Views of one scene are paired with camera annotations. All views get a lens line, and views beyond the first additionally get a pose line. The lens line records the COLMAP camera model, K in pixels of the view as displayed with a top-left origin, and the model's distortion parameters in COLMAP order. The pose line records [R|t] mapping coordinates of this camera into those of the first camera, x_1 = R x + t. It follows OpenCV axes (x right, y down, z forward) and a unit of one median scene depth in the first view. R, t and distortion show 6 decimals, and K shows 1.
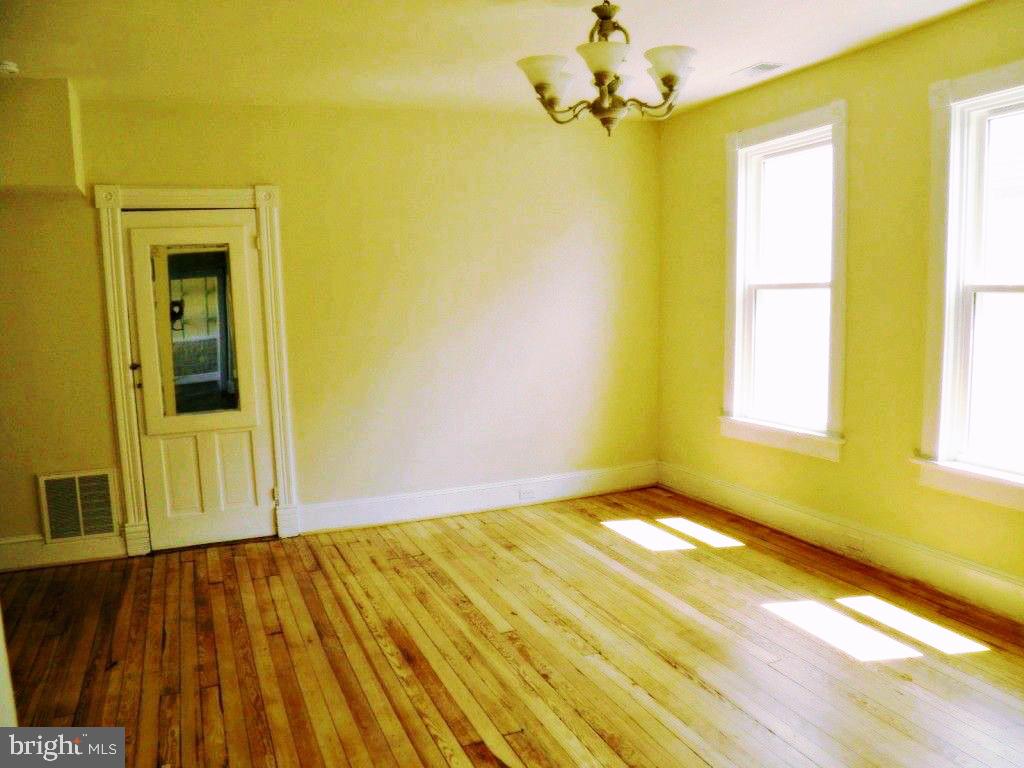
lens RADIAL K [[855.4, 0, 534.4], [0, 855.4, 375.8], [0, 0, 1]] dist [-0.091429, 0.002419]
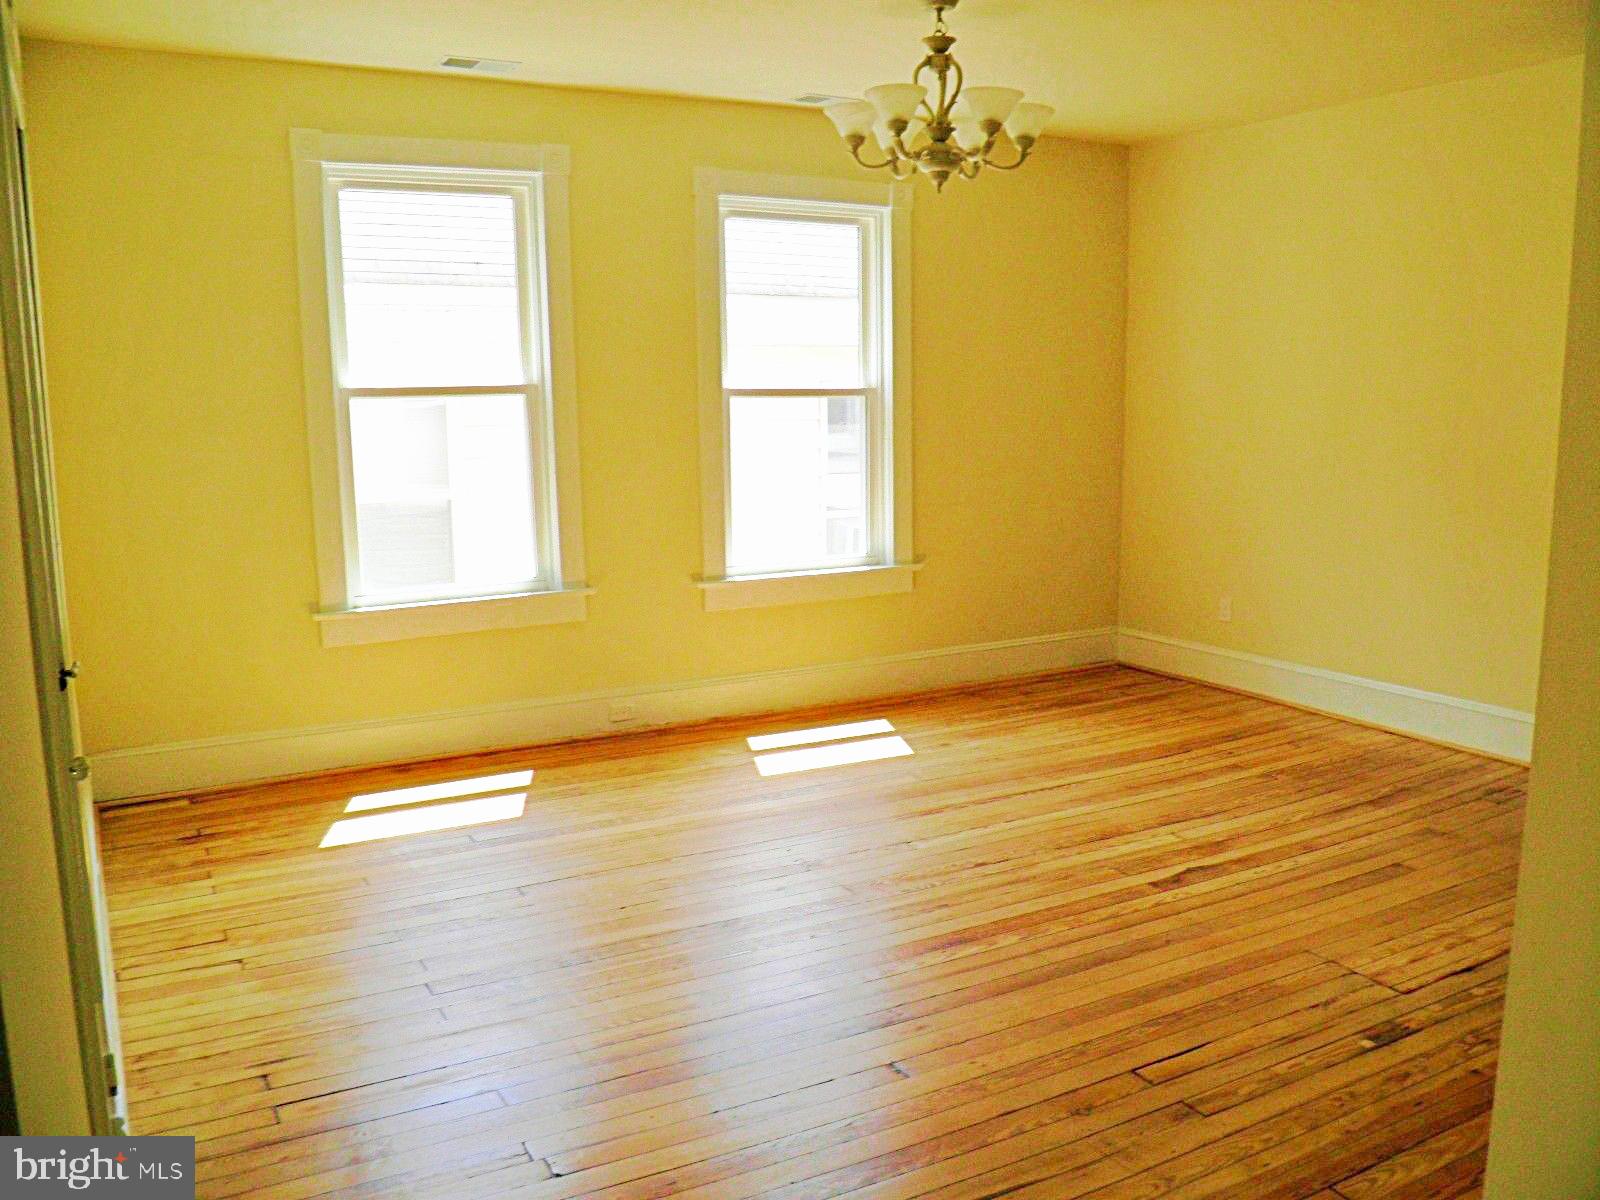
lens RADIAL K [[1336.6, 0, 797.7], [0, 1336.6, 610.5], [0, 0, 1]] dist [-0.091429, 0.002419]
pose [[-0.127846, -0.124961, 0.983890, -1.089740], [0.109754, 0.984155, 0.139256, -0.070647], [-0.985703, 0.125789, -0.112105, 1.189324]]
